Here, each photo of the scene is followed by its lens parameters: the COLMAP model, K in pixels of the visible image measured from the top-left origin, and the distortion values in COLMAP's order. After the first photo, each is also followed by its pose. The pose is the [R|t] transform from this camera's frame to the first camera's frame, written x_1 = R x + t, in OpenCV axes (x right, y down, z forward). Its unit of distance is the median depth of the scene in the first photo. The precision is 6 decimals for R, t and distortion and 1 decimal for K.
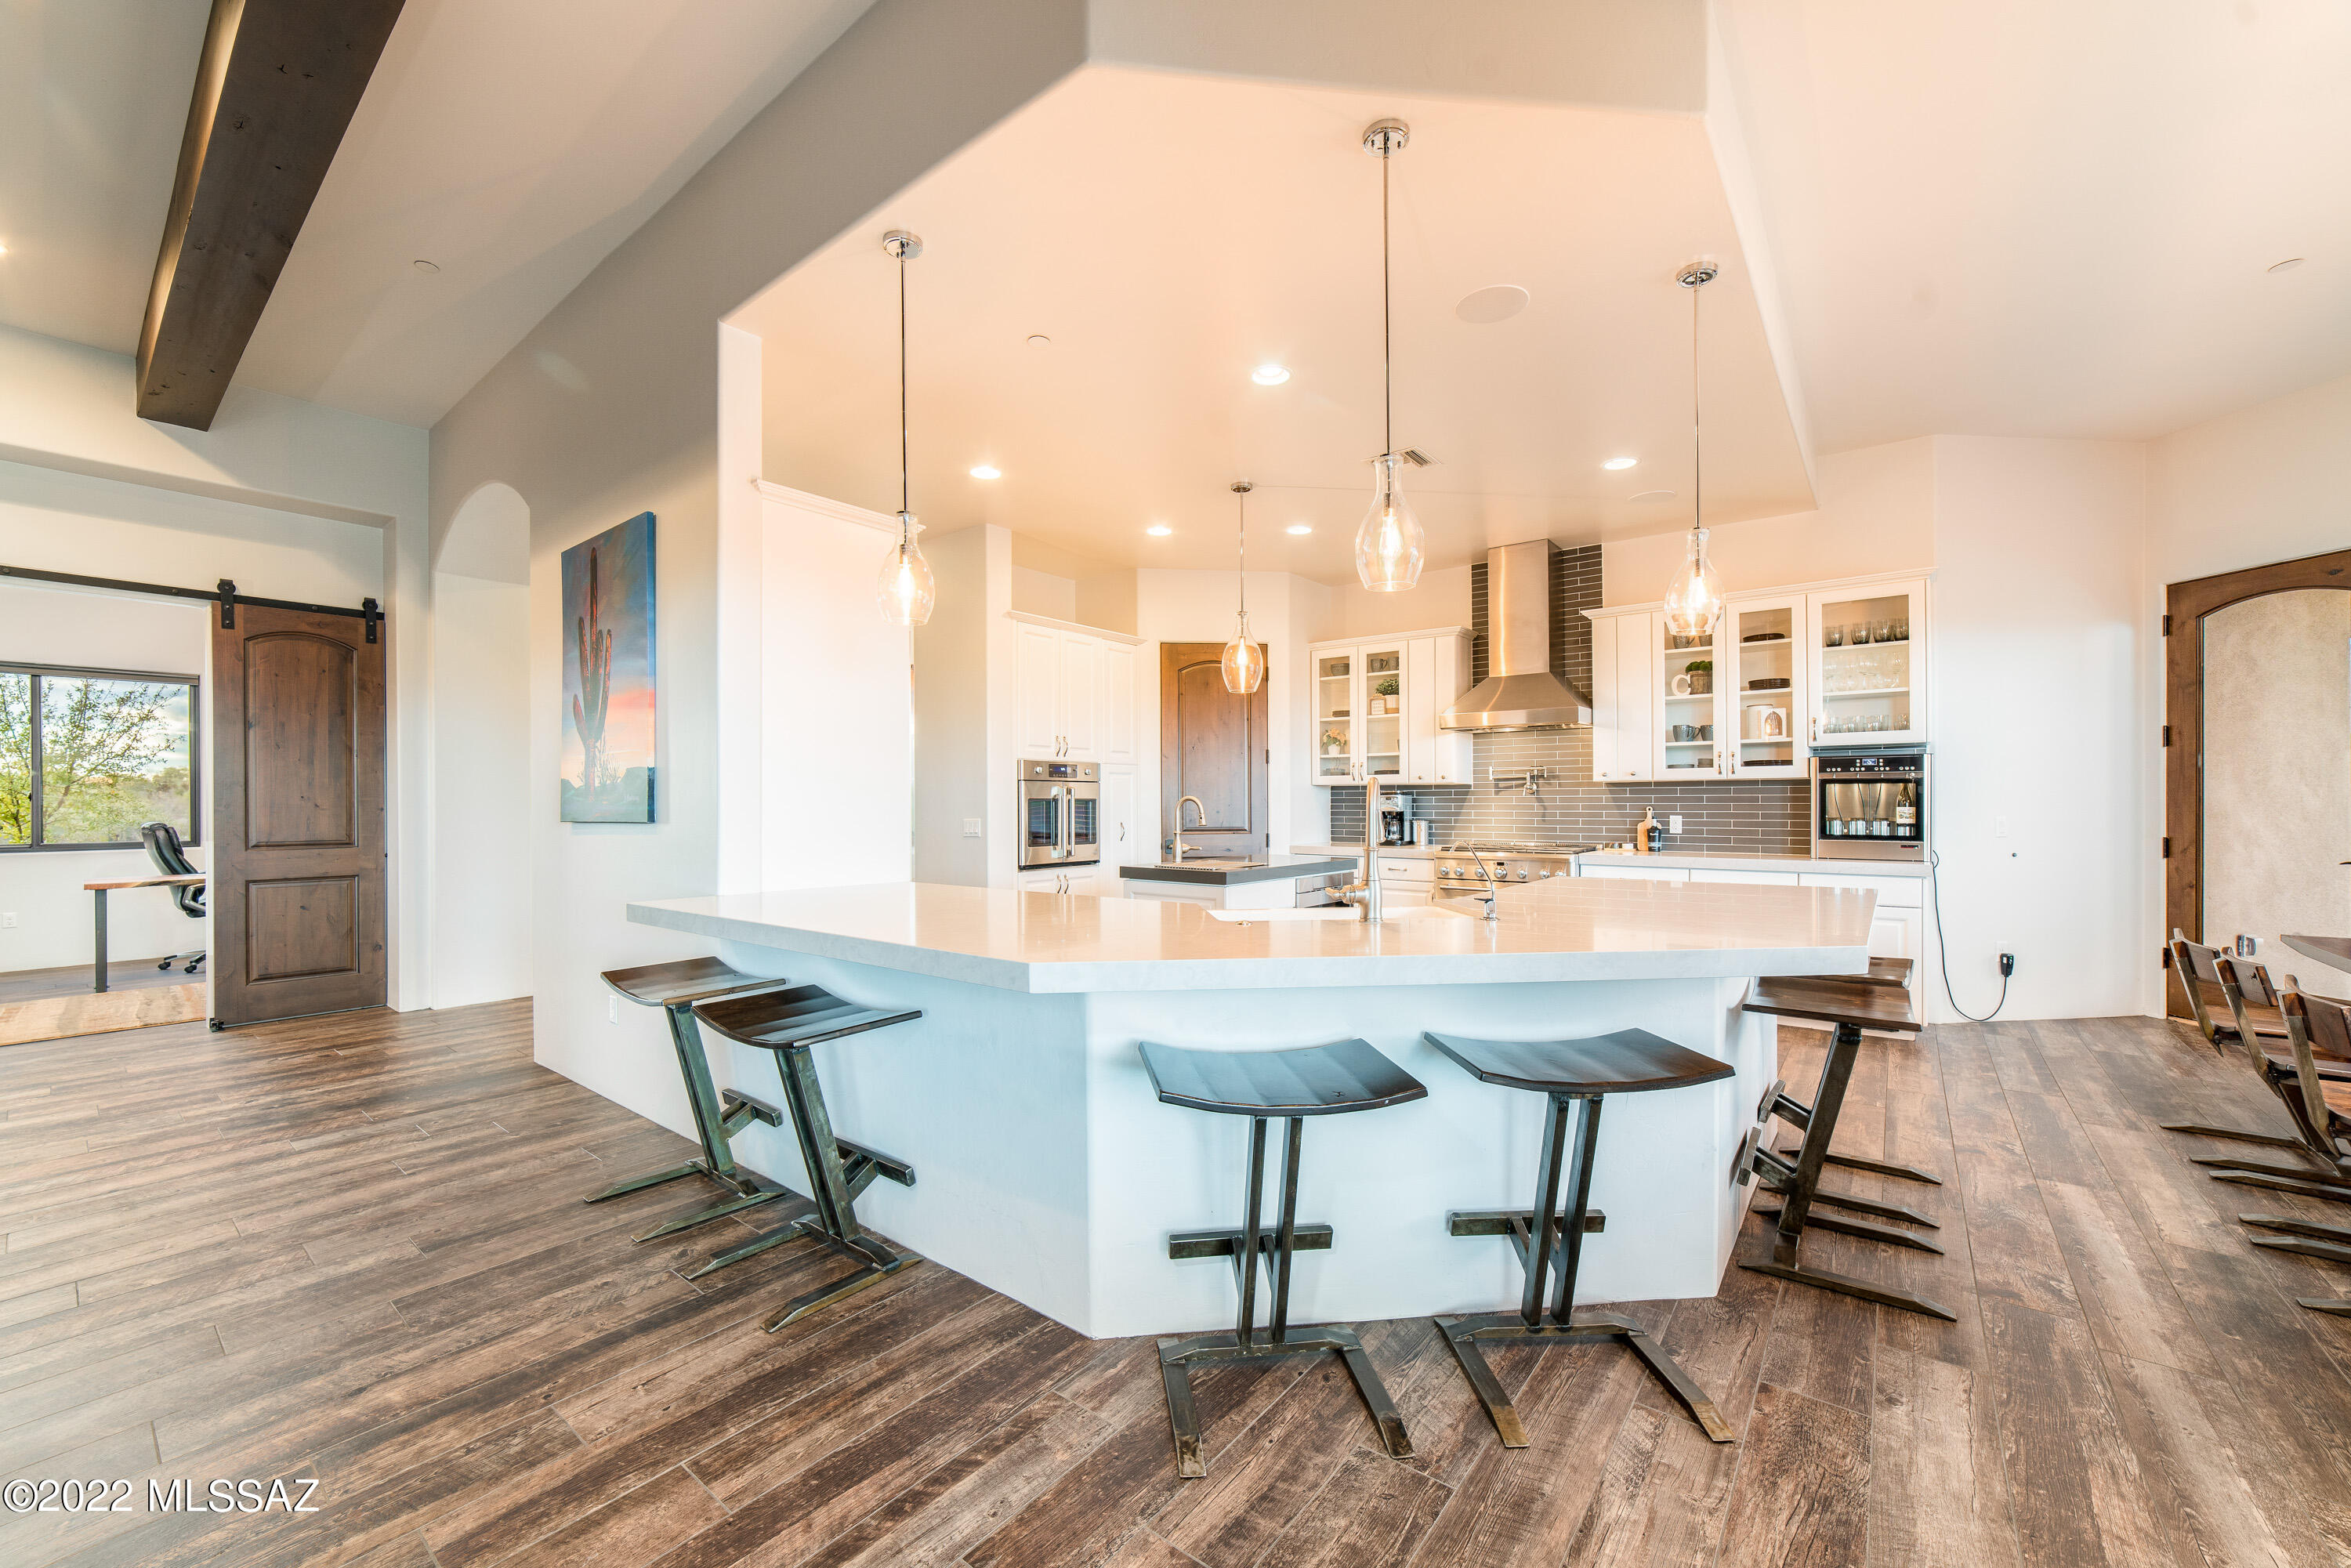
lens RADIAL K [[916.6, 0, 1173.7], [0, 916.6, 809.4], [0, 0, 1]] dist [-0.017558, 0.005013]
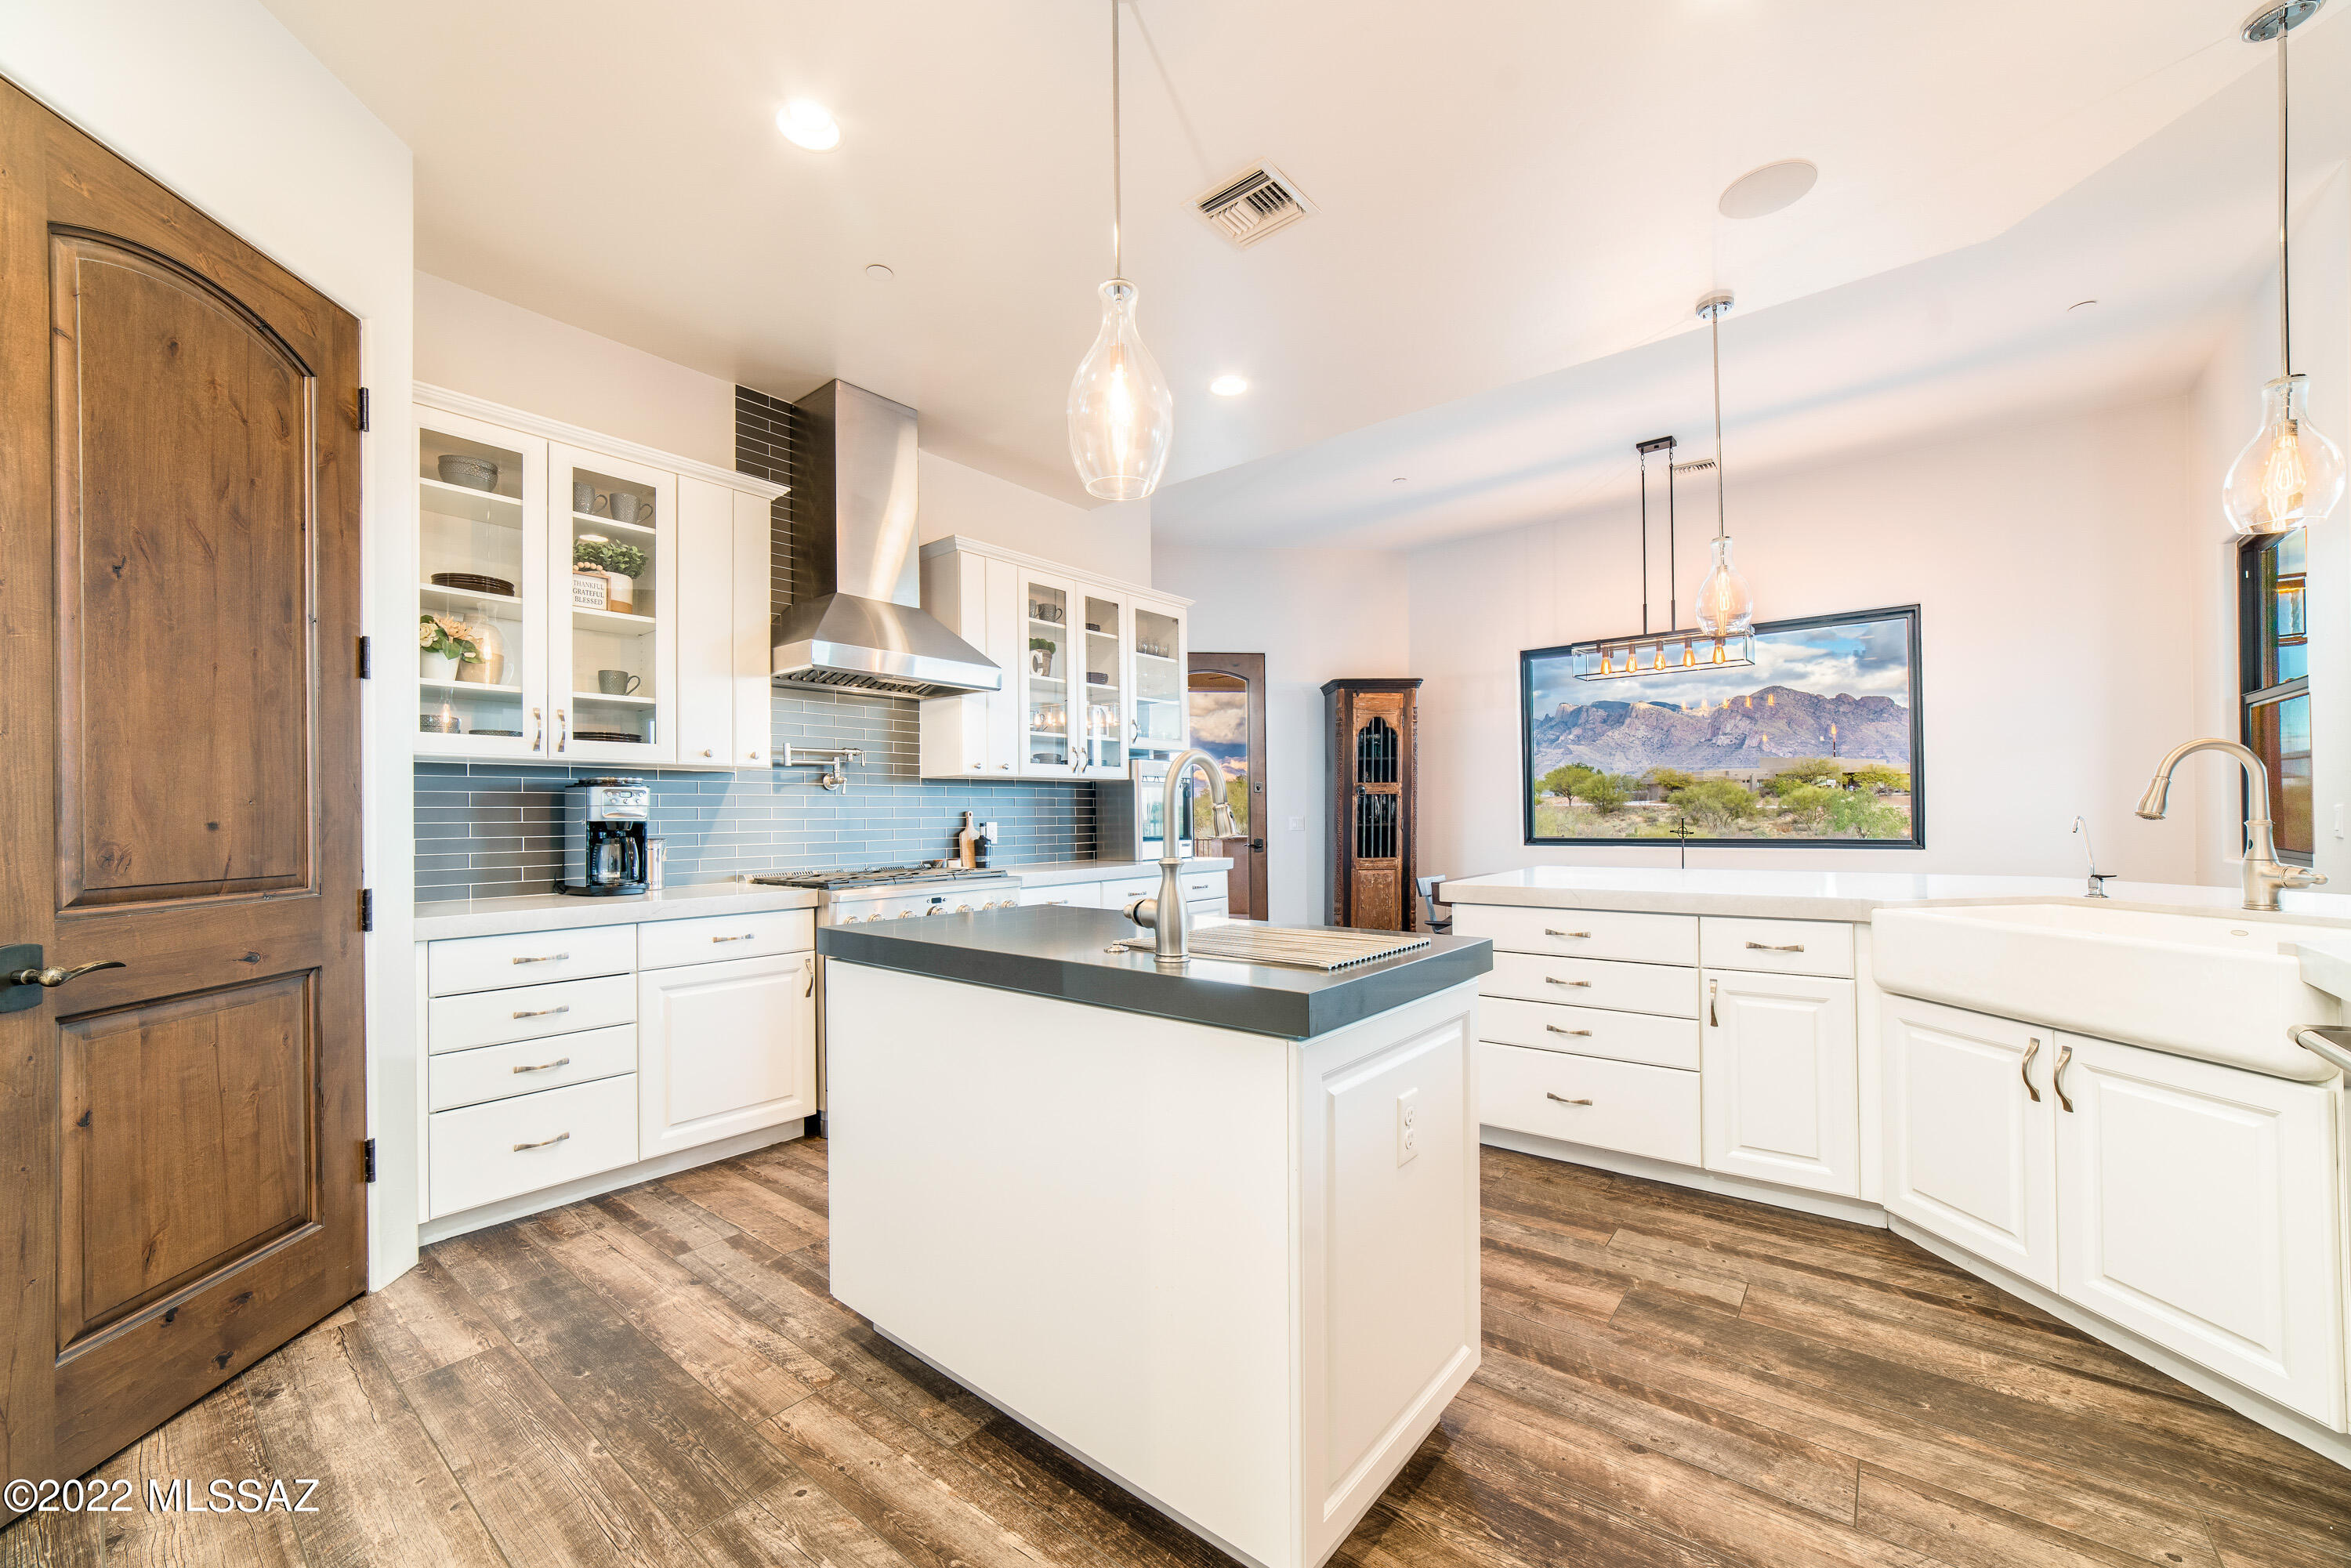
lens RADIAL K [[916.6, 0, 1182.3], [0, 916.6, 800.3], [0, 0, 1]] dist [-0.017558, 0.005013]
pose [[0.001758, 0.022347, 0.999749, -0.258322], [0.022307, 0.999501, -0.022381, 0.009410], [-0.999750, 0.022341, 0.001258, 0.820725]]
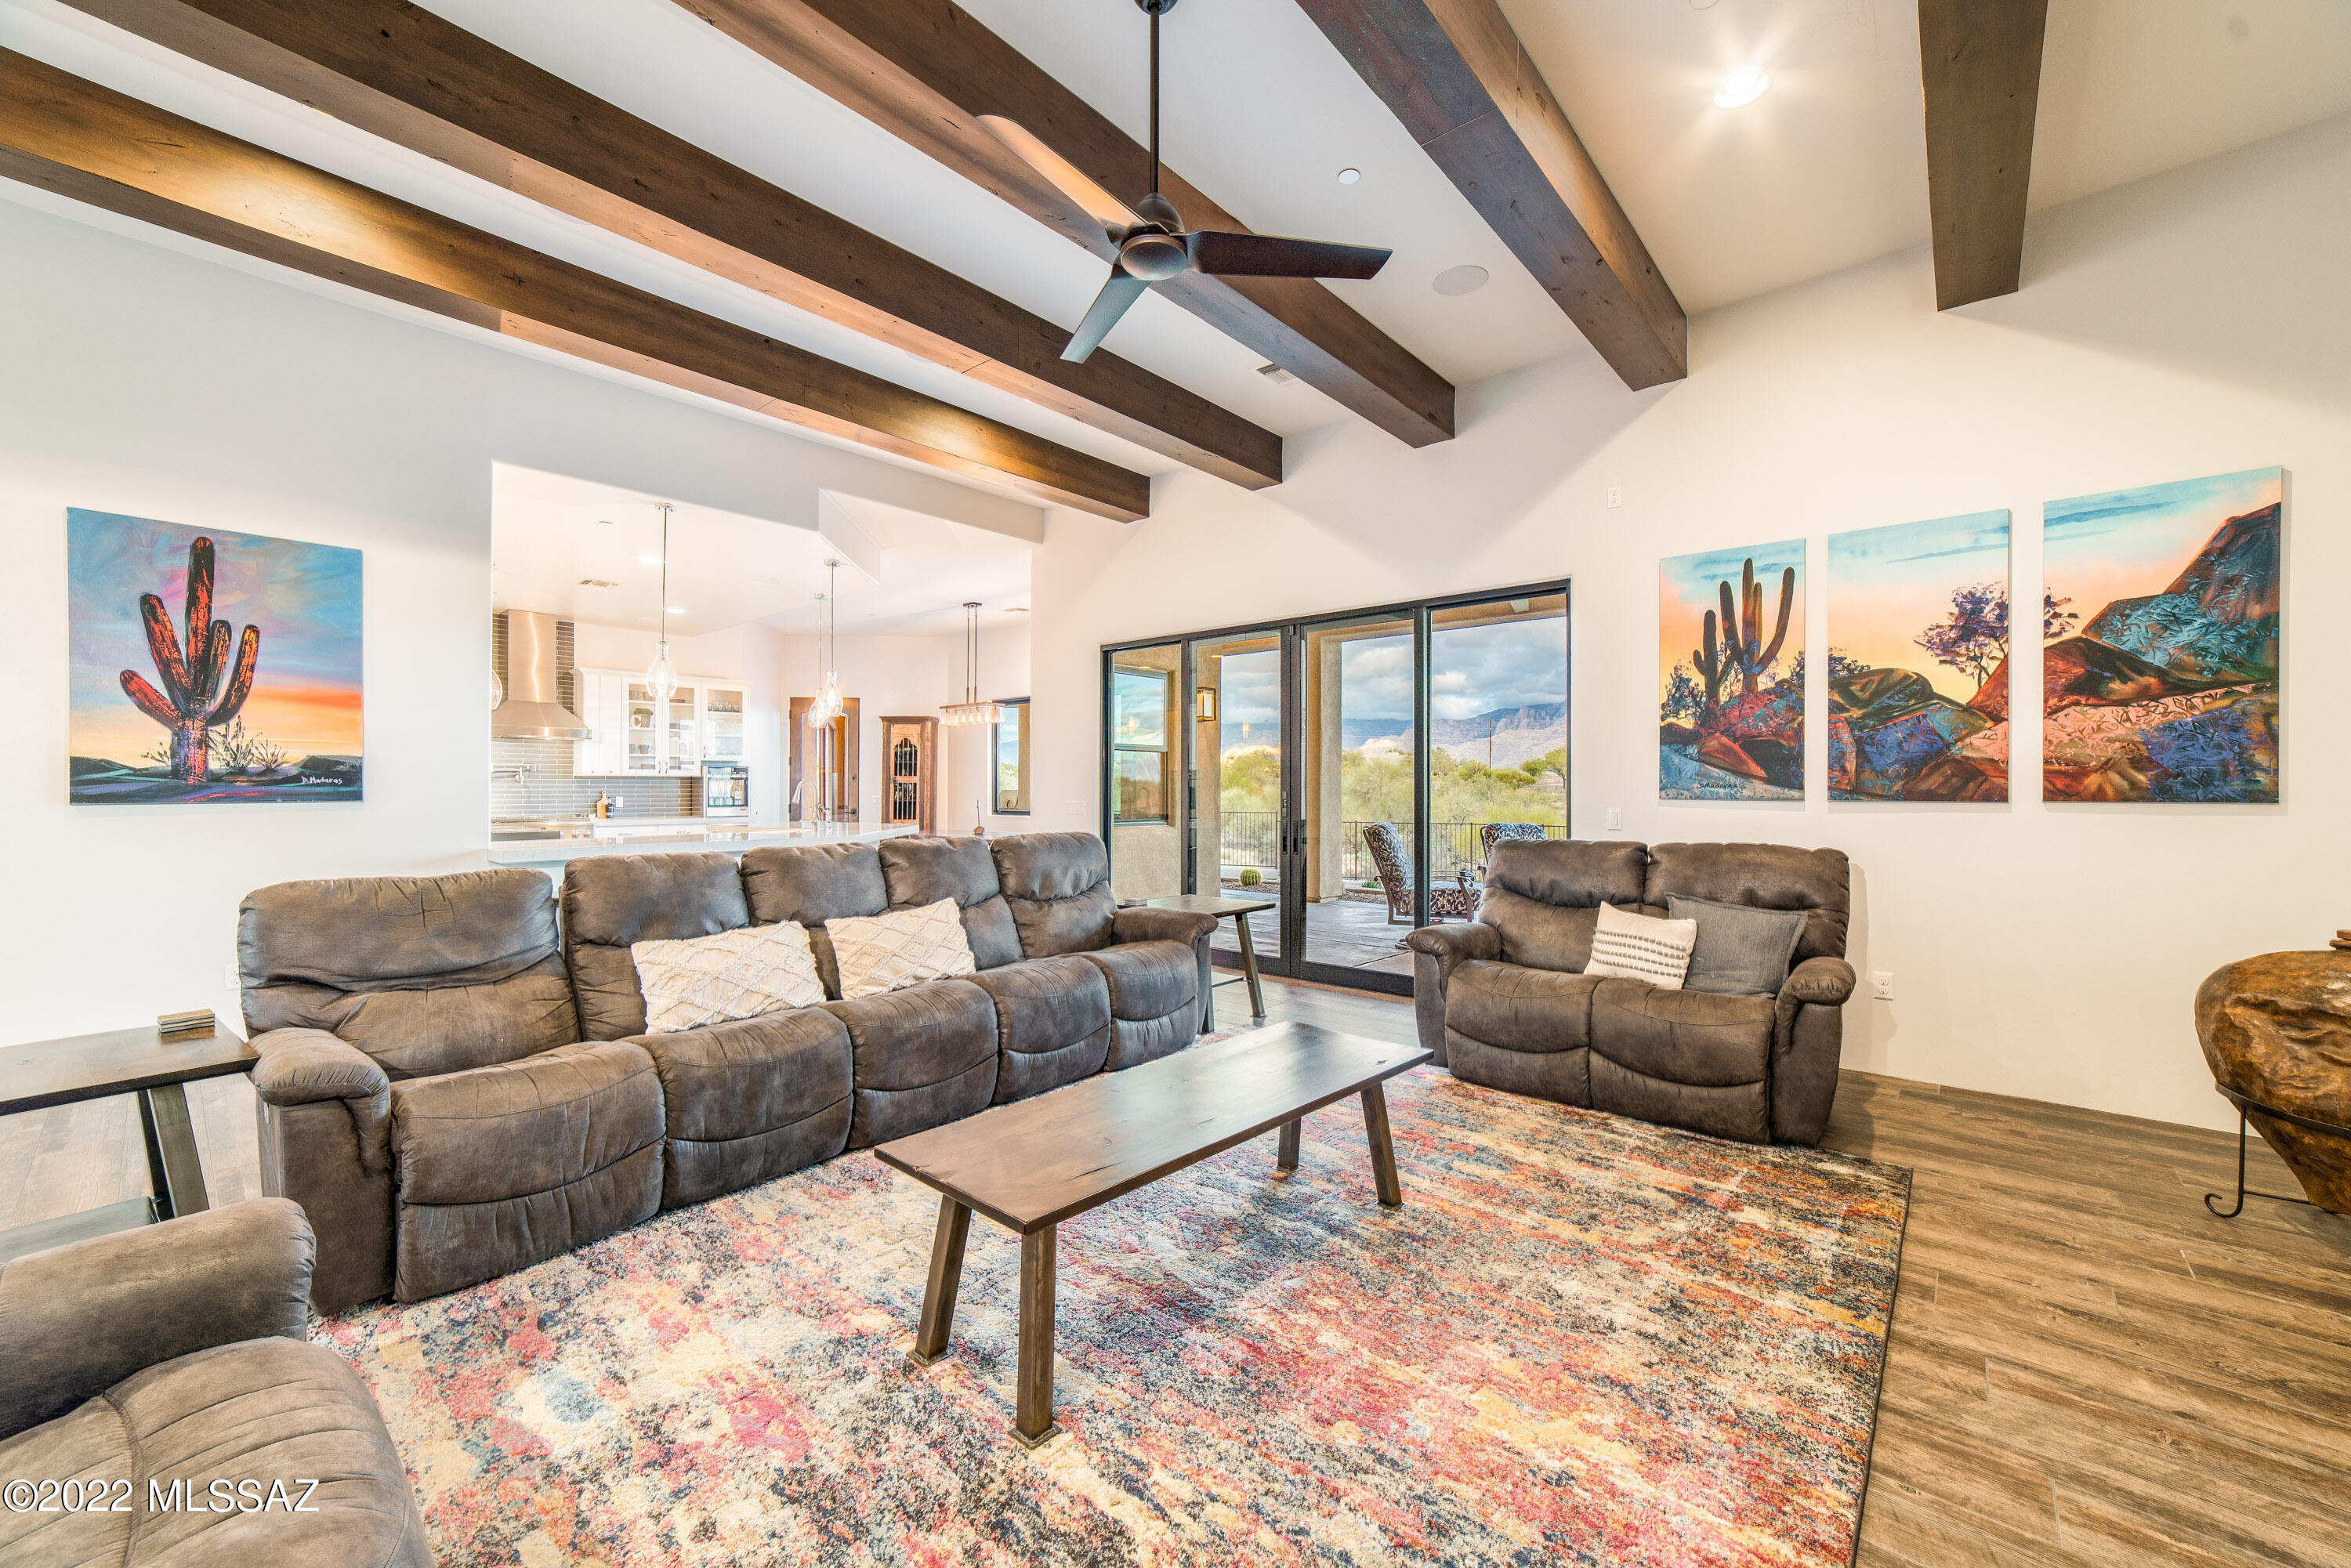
lens RADIAL K [[916.6, 0, 1172.8], [0, 916.6, 790.1], [0, 0, 1]] dist [-0.017558, 0.005013]
pose [[0.051507, 0.003629, 0.998666, -1.054873], [0.007662, 0.999963, -0.004029, 0.009137], [-0.998643, 0.007859, 0.051477, -0.099195]]
